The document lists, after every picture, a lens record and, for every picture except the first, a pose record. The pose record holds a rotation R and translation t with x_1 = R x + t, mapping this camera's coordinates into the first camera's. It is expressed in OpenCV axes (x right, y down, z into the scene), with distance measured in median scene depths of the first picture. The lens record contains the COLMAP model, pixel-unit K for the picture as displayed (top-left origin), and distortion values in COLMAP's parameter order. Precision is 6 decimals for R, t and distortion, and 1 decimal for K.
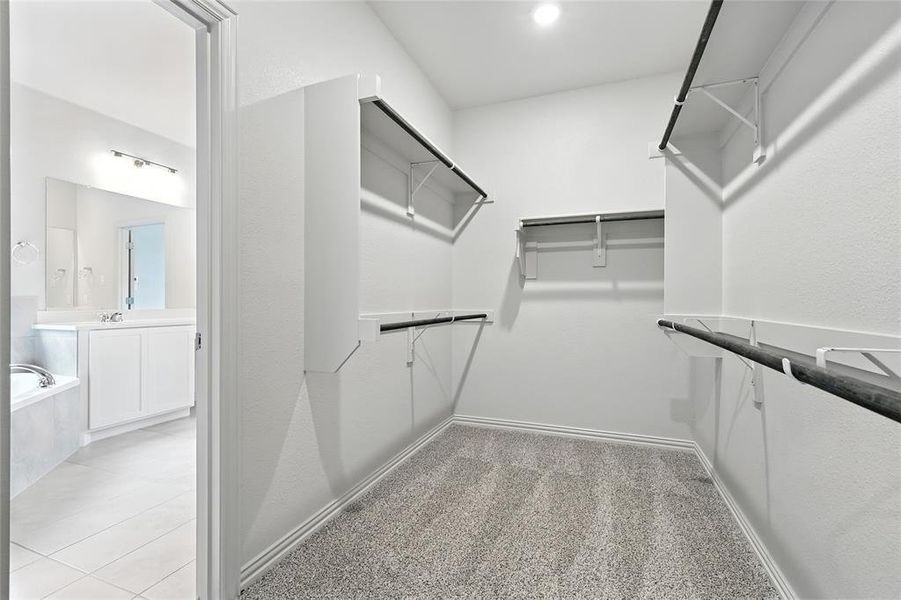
lens RADIAL K [[397.2, 0, 451.0], [0, 397.2, 301.7], [0, 0, 1]] dist [0.005298, -0.000108]
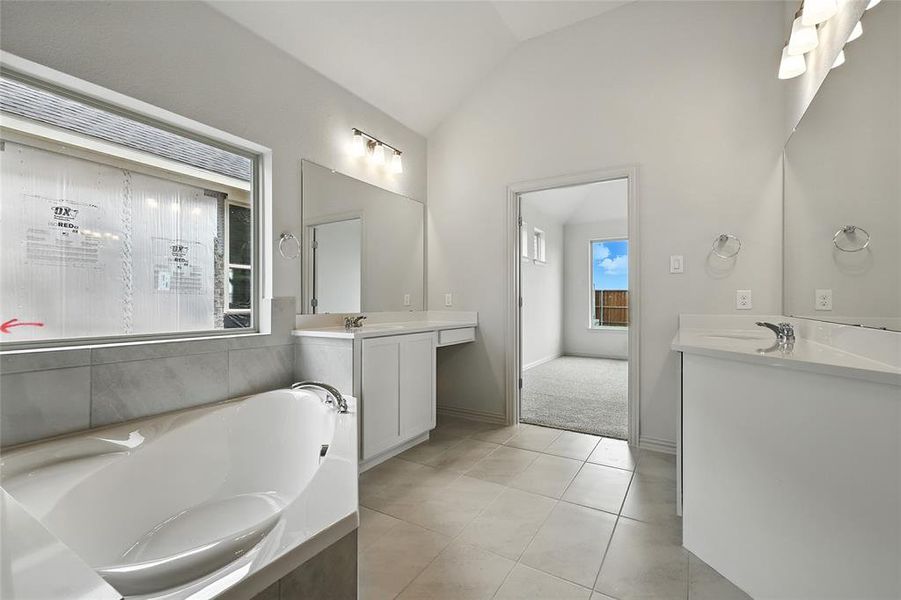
lens RADIAL K [[397.2, 0, 449.7], [0, 397.2, 301.4], [0, 0, 1]] dist [0.005298, -0.000108]
pose [[0.983774, 0.000183, -0.179412, -0.527221], [-0.001538, 0.999971, -0.007409, 0.001305], [0.179405, 0.007565, 0.983746, 0.209596]]
